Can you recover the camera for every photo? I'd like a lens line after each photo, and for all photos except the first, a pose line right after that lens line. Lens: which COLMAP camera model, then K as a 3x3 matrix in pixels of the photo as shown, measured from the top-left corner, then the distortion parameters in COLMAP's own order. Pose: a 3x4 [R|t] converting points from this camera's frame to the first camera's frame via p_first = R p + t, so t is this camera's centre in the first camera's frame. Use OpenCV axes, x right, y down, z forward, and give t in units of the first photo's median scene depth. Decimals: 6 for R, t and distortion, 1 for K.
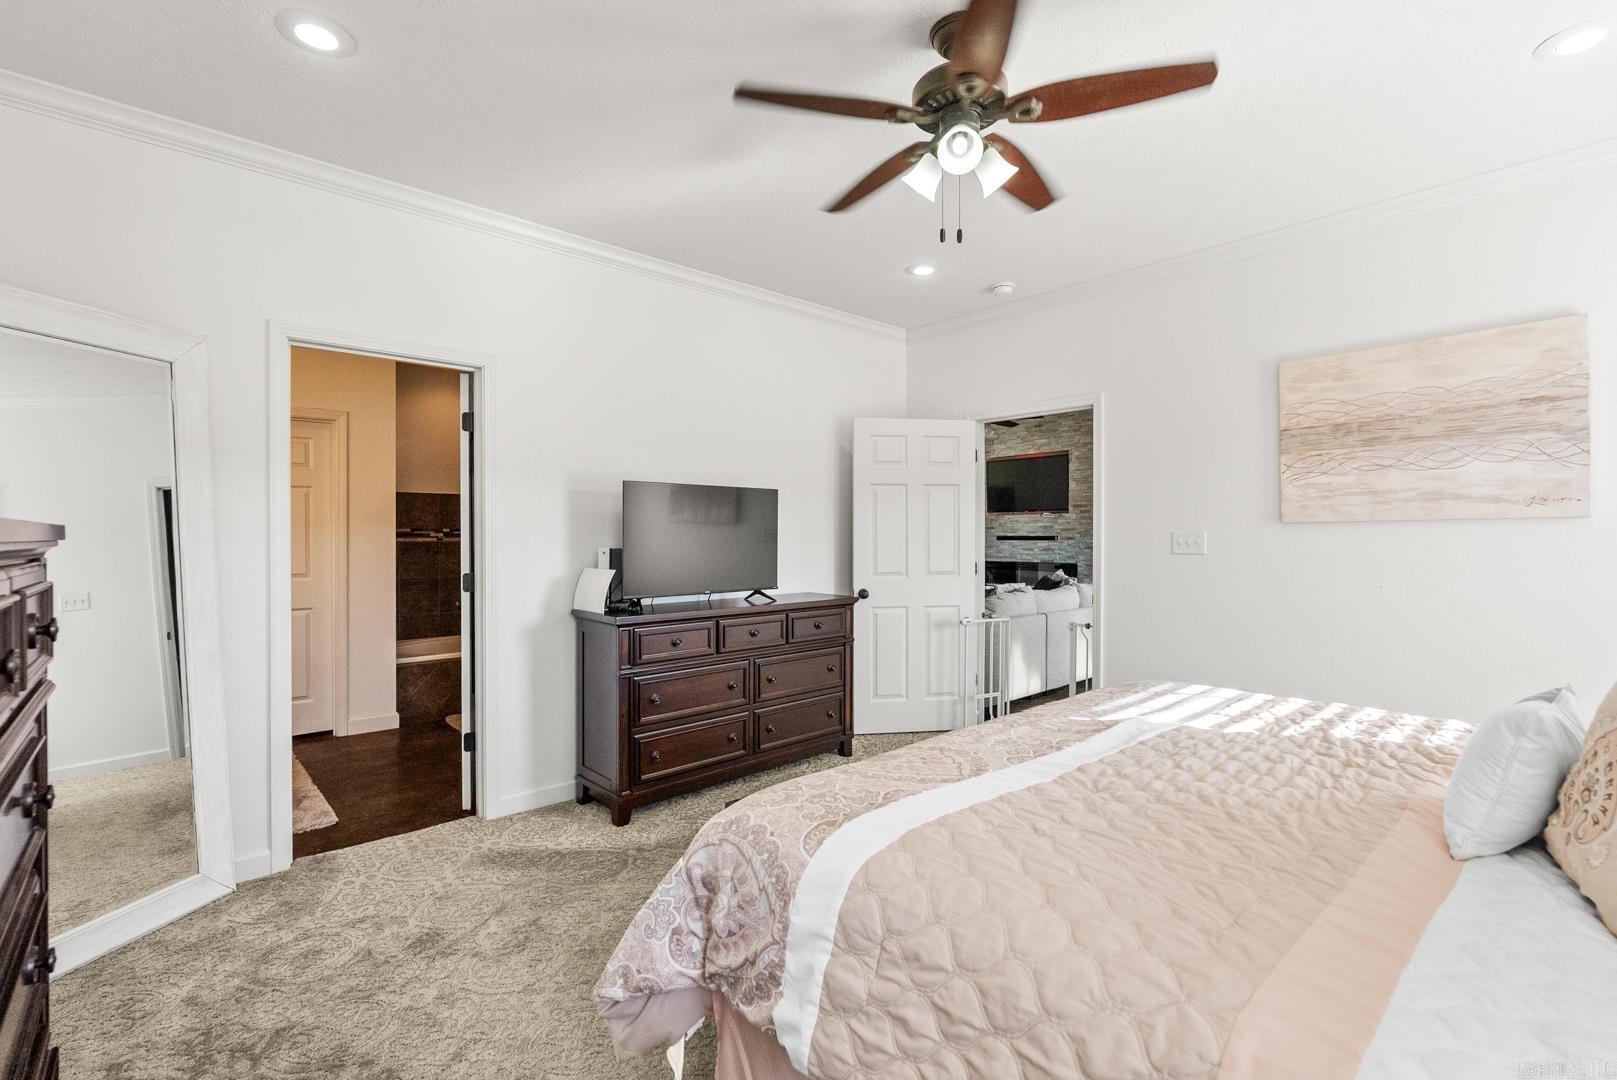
lens RADIAL K [[713.7, 0, 808.5], [0, 713.7, 540.0], [0, 0, 1]] dist [-0.013872, -0.000007]
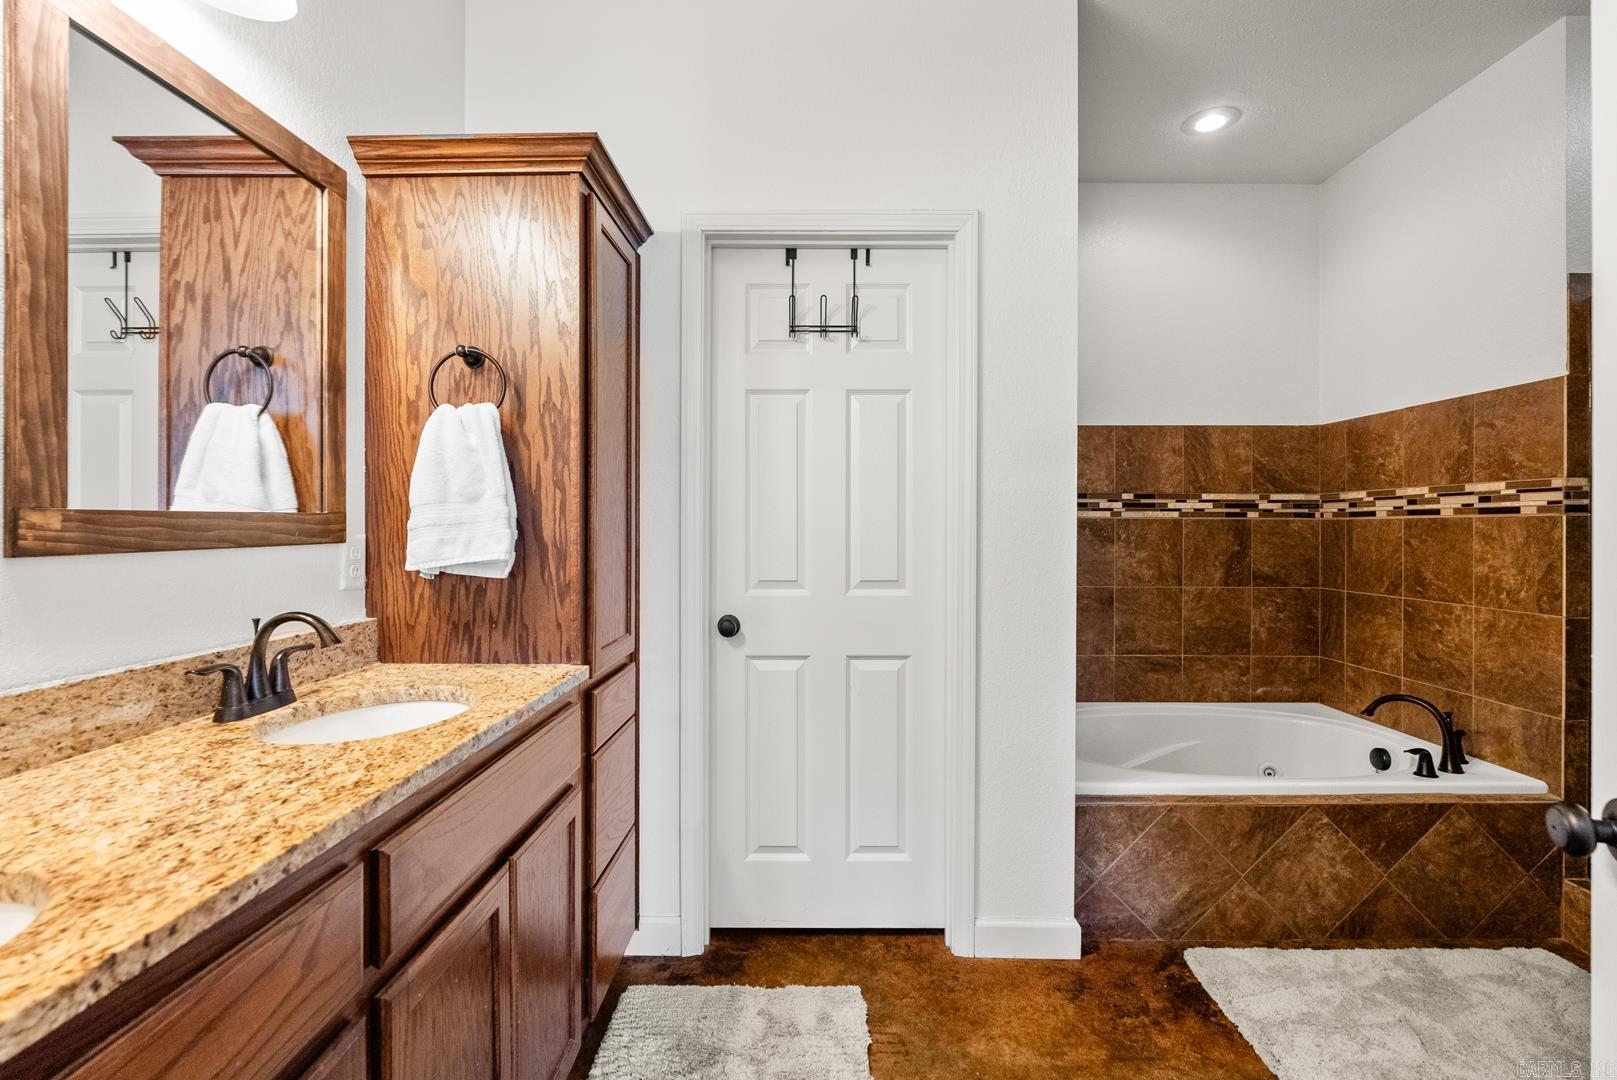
lens RADIAL K [[731.7, 0, 815.5], [0, 731.7, 530.1], [0, 0, 1]] dist [-0.006183, 0.000128]
pose [[0.737290, 0.004179, -0.675564, -0.388936], [-0.005140, 0.999987, 0.000576, 0.013983], [0.675557, 0.003048, 0.737302, 0.557878]]
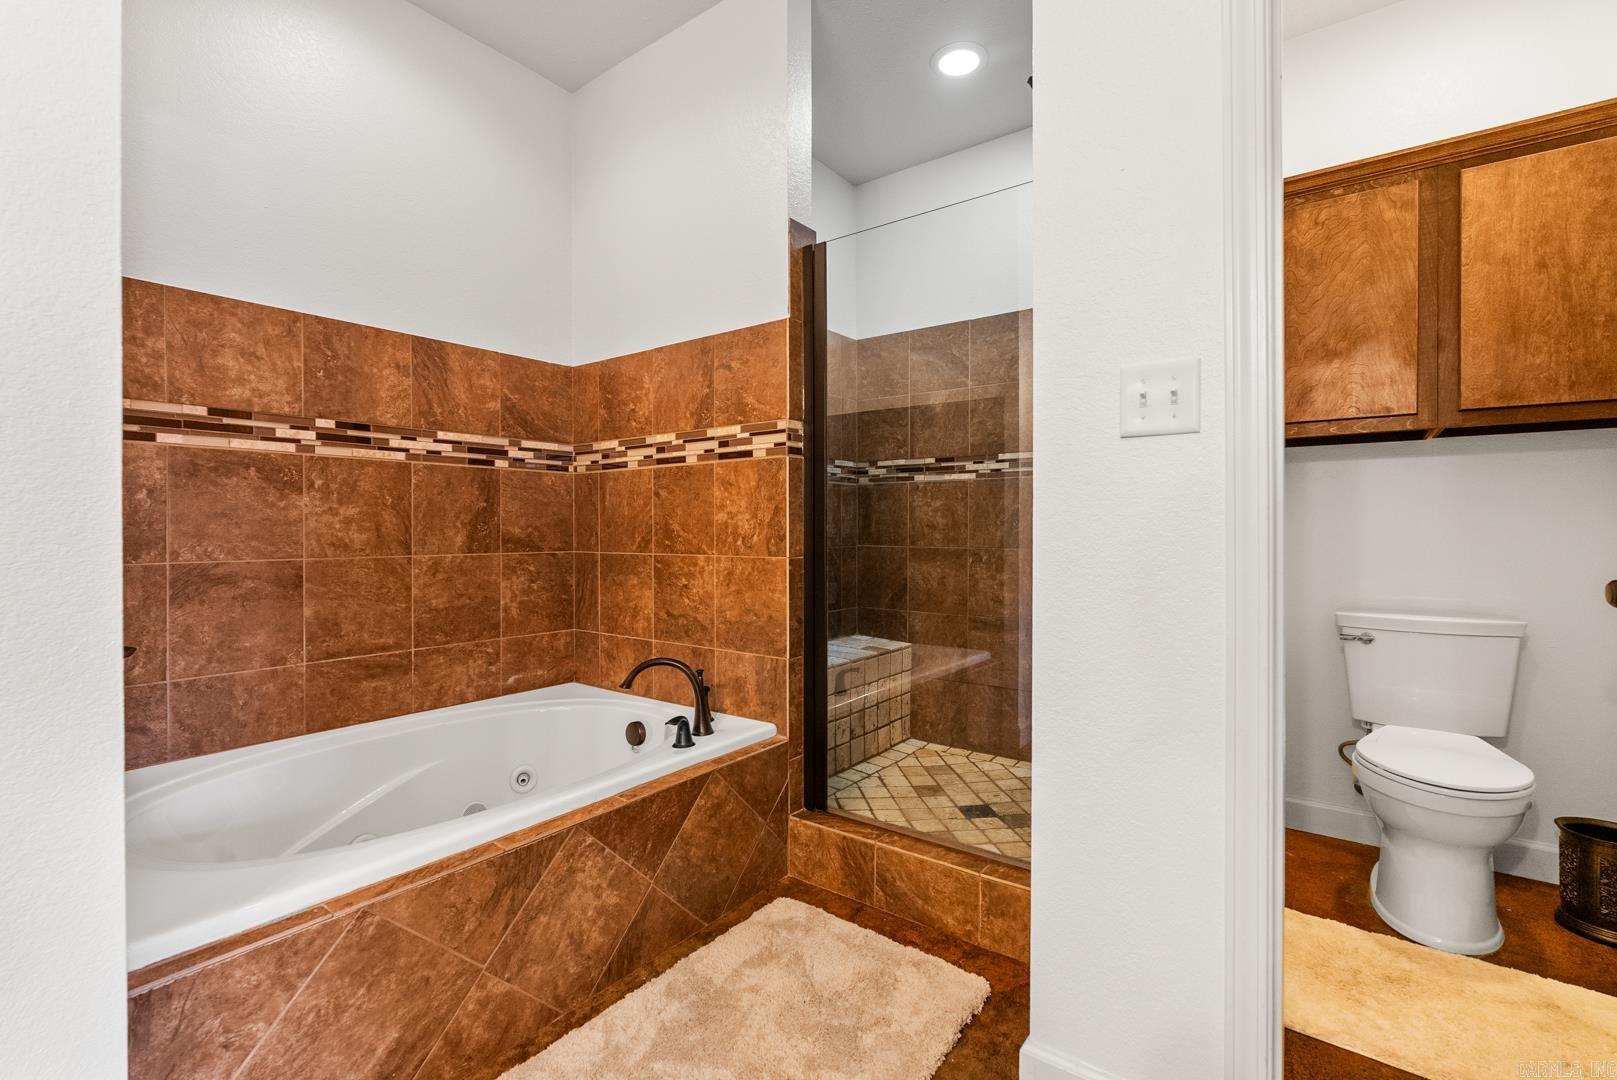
lens RADIAL K [[731.7, 0, 815.5], [0, 731.7, 530.1], [0, 0, 1]] dist [-0.006183, 0.000128]
pose [[0.981673, -0.002621, 0.190553, -0.419860], [0.002467, 0.999996, 0.001045, 0.046674], [-0.190555, -0.000555, 0.981676, 0.742165]]
